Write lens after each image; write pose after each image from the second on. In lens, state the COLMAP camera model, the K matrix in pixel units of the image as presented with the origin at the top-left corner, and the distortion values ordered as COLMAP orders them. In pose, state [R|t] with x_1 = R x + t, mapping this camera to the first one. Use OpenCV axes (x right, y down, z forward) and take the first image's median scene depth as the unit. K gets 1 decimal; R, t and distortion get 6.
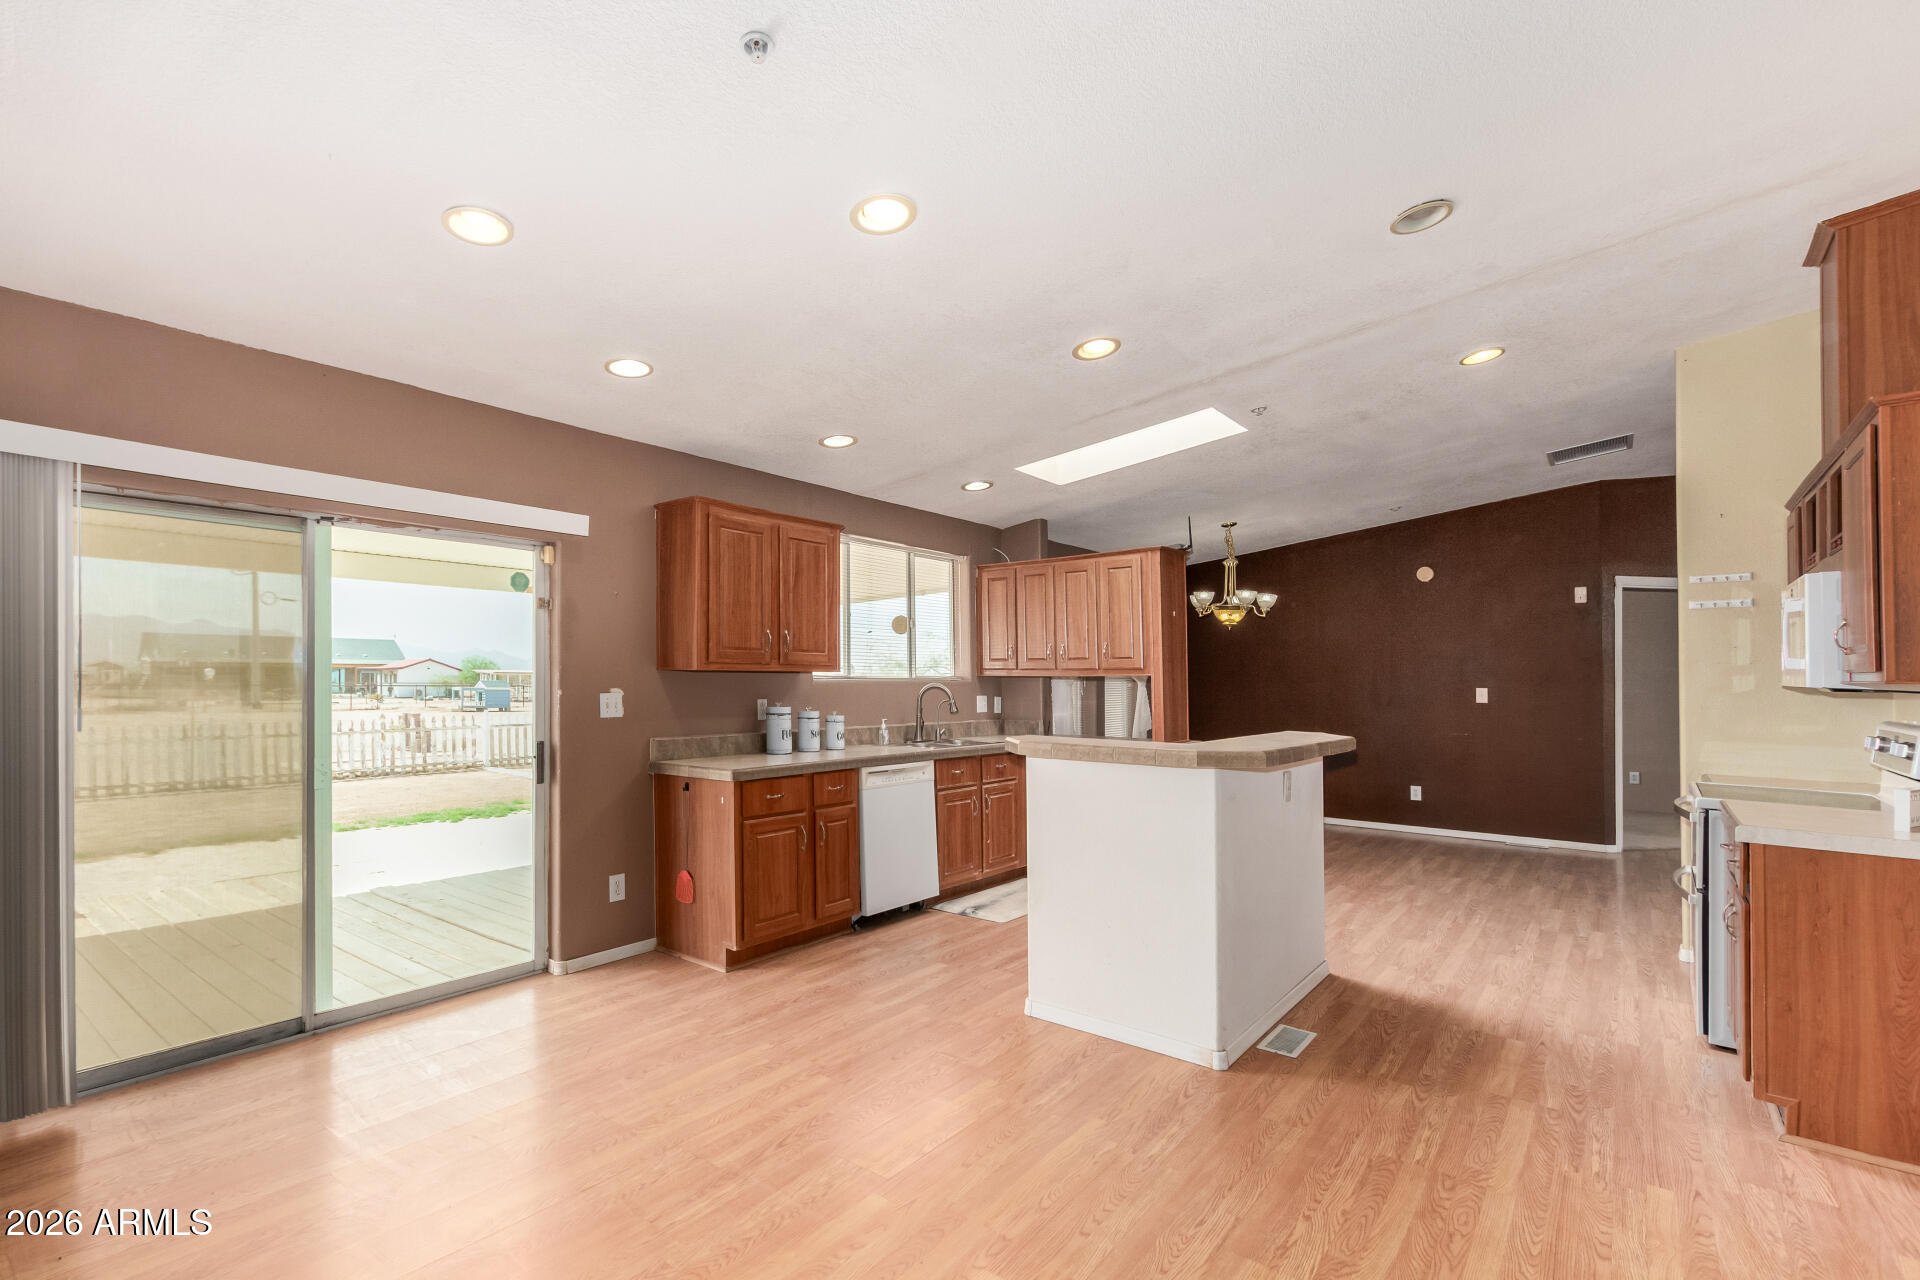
lens RADIAL K [[867.1, 0, 935.0], [0, 867.1, 688.8], [0, 0, 1]] dist [-0.002846, -0.001037]
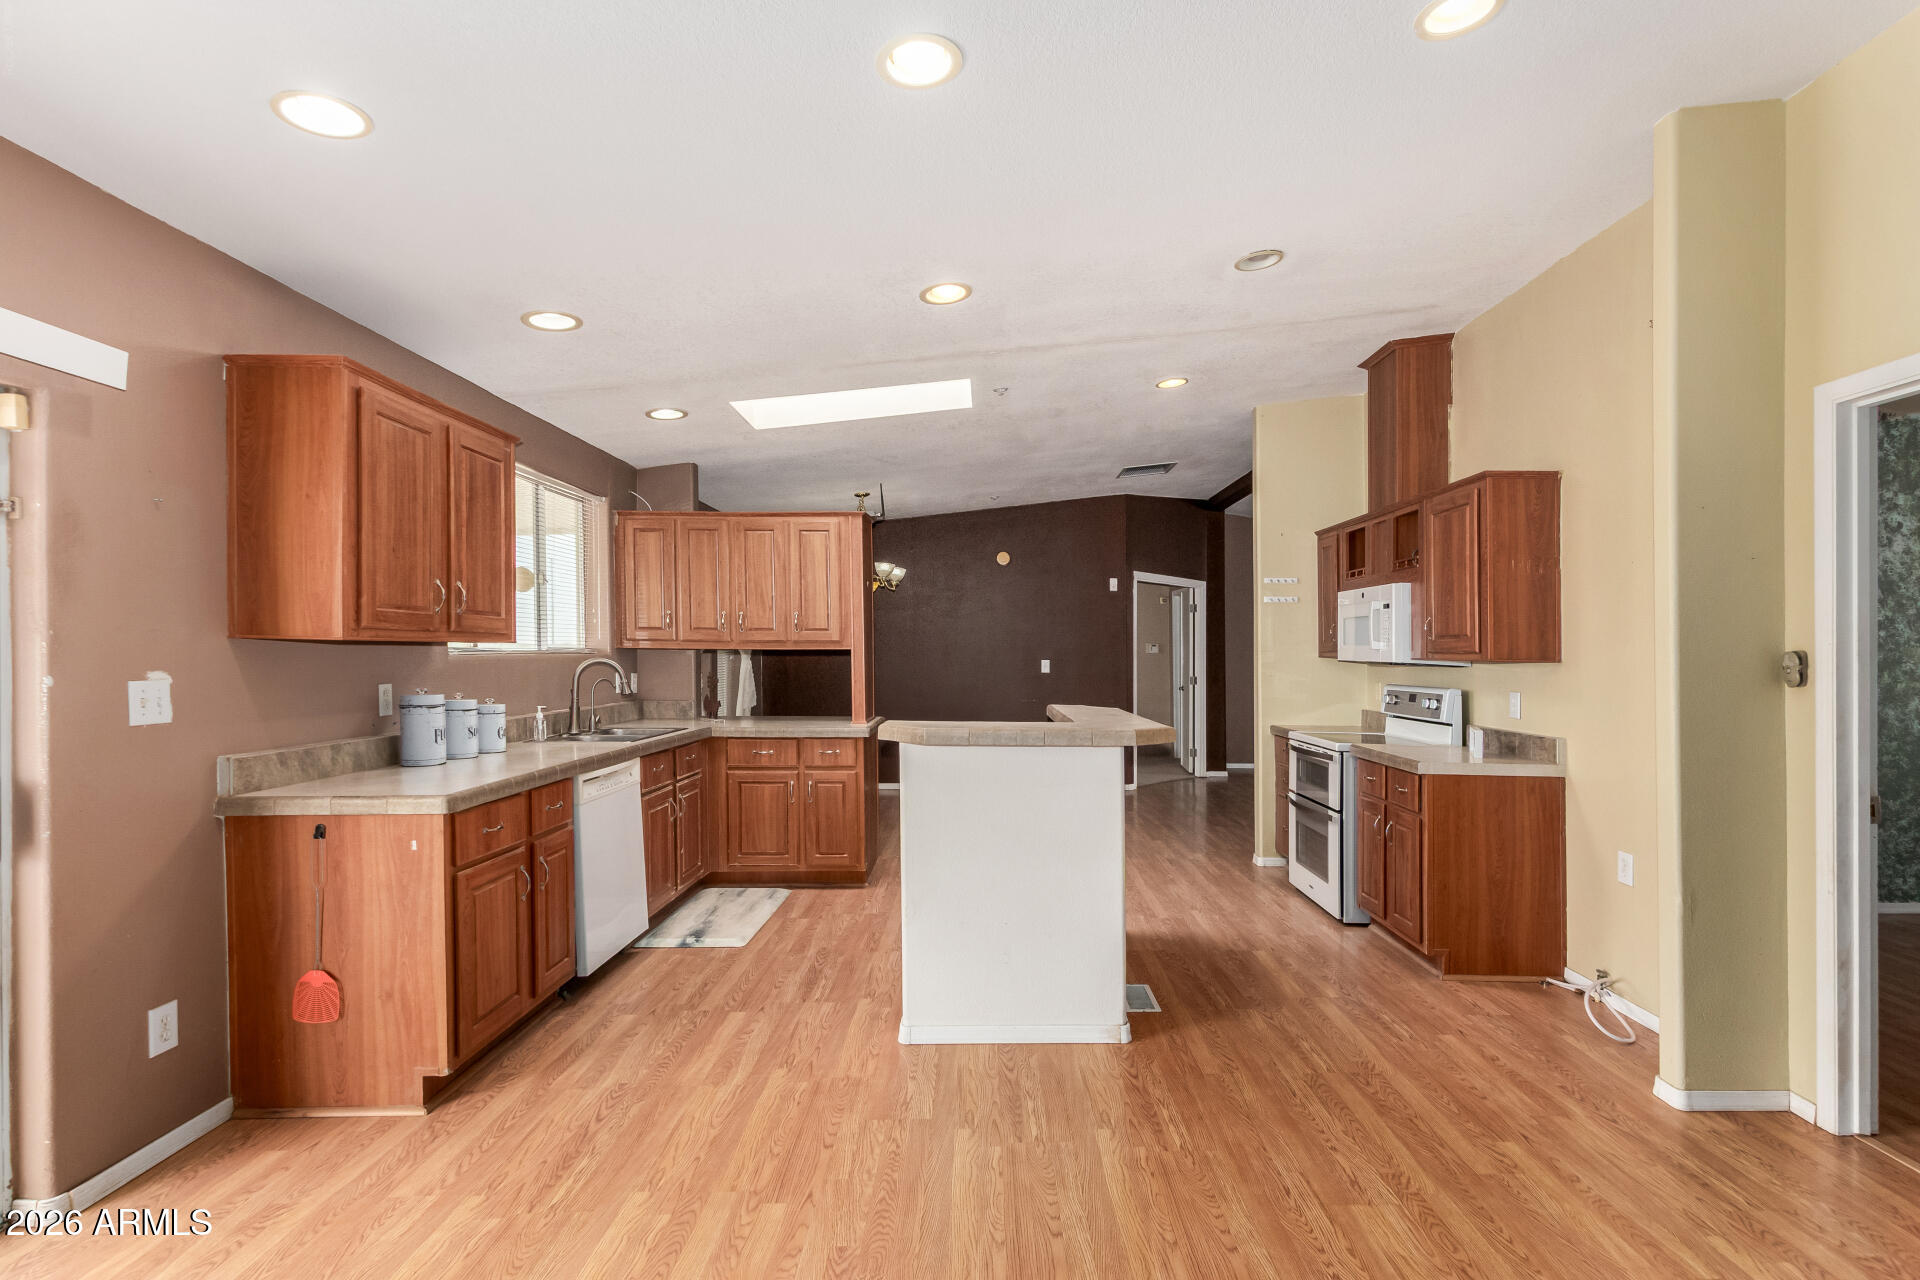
lens RADIAL K [[888.7, 0, 1015.5], [0, 888.7, 659.6], [0, 0, 1]] dist [0.001295, -0.000332]
pose [[0.762698, -0.003683, 0.646744, -0.313285], [0.002377, 0.999993, 0.002892, -0.008418], [-0.646750, -0.000669, 0.762702, 0.205140]]
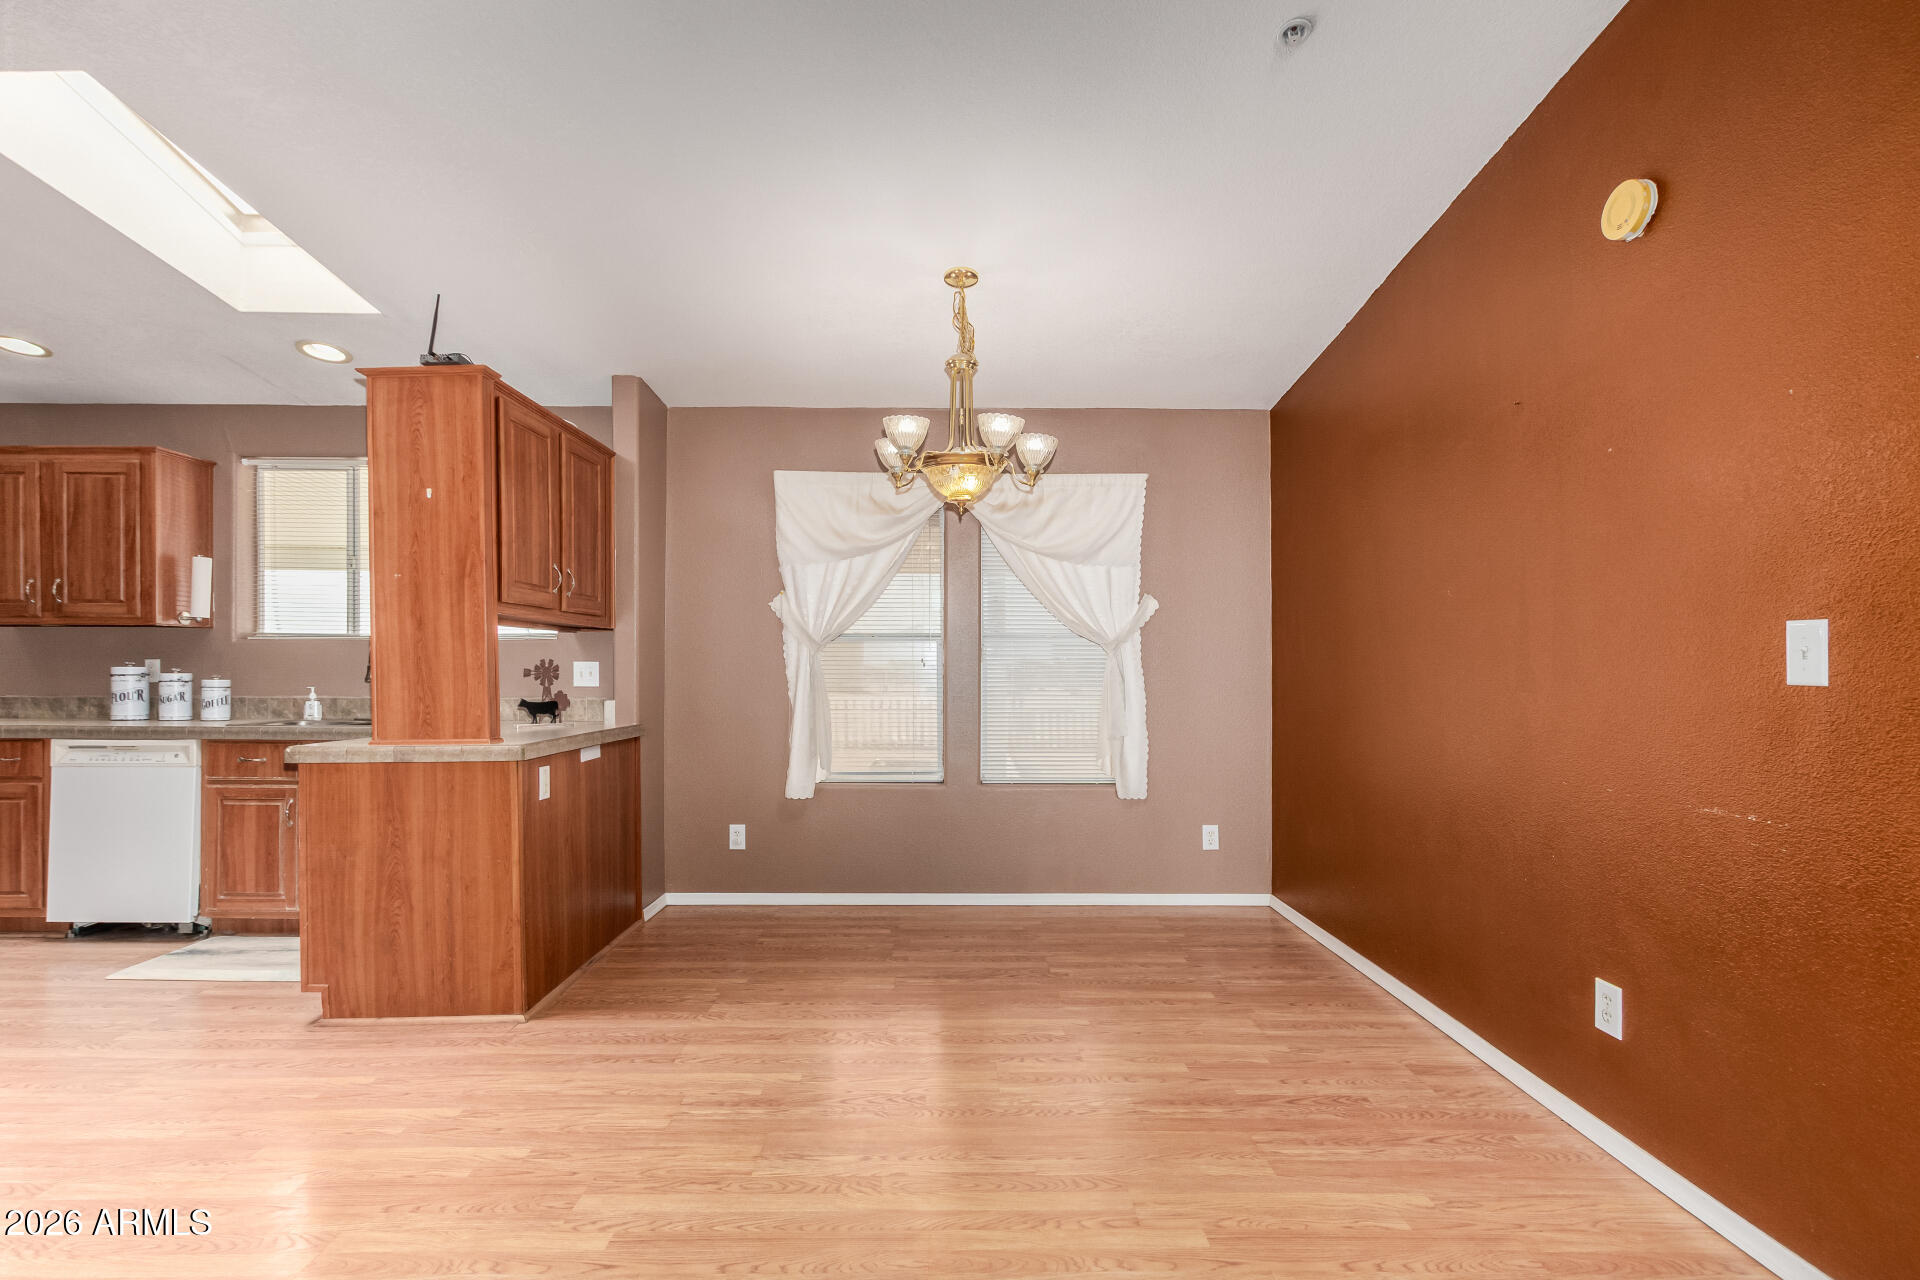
lens RADIAL K [[882.3, 0, 962.3], [0, 882.3, 684.1], [0, 0, 1]] dist [0.009687, -0.008510]
pose [[0.641972, 0.018630, -0.766502, 1.200964], [-0.007100, 0.999806, 0.018354, 0.018211], [0.766695, -0.006341, 0.641980, 1.221836]]
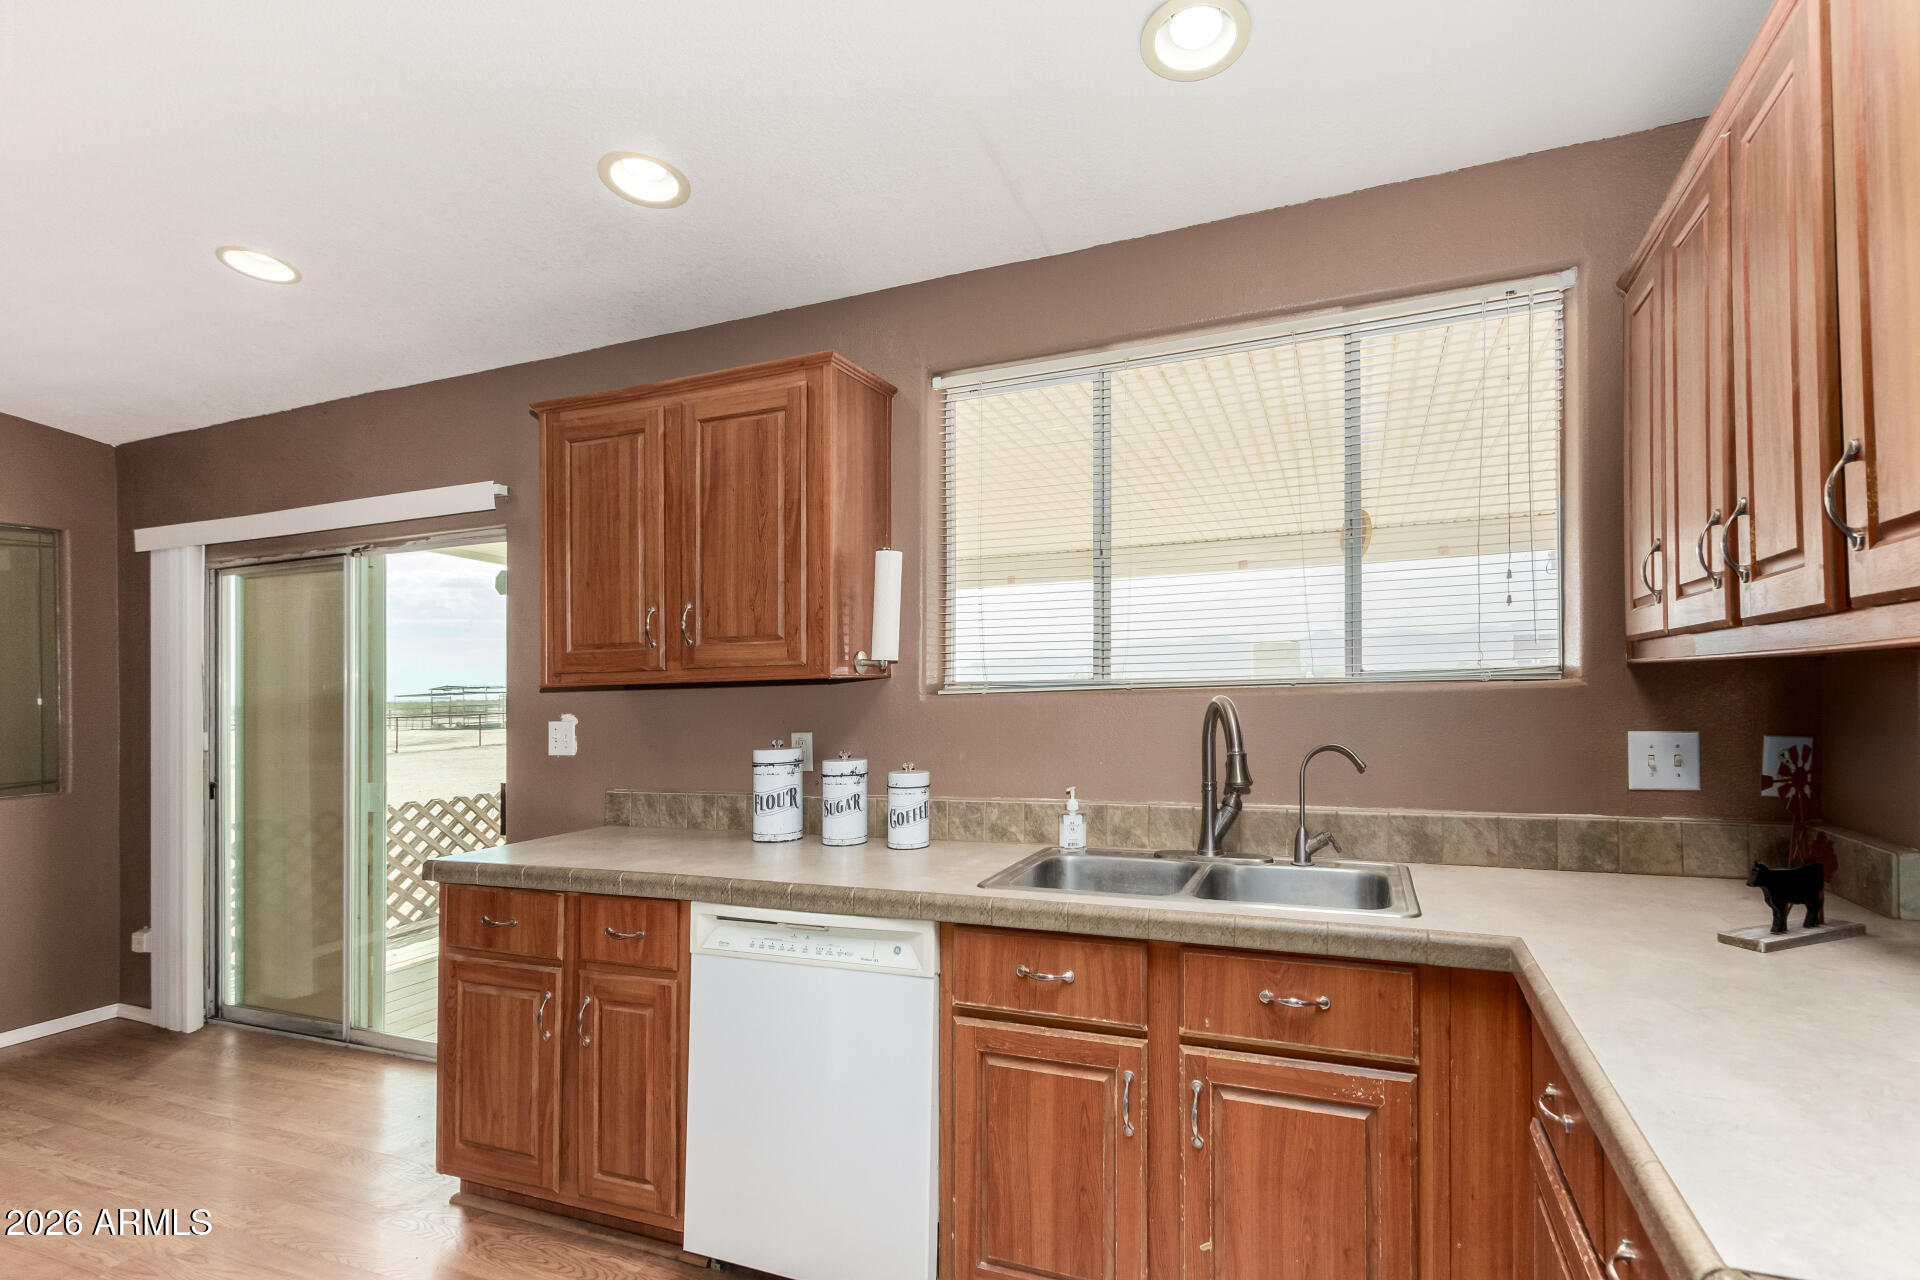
lens RADIAL K [[926.6, 0, 1006.3], [0, 926.6, 670.3], [0, 0, 1]] dist [-0.006476, -0.000977]
pose [[0.294786, -0.025888, -0.955212, 0.443925], [0.015639, 0.999630, -0.022265, -0.013285], [0.955435, -0.008375, 0.295082, 1.102671]]
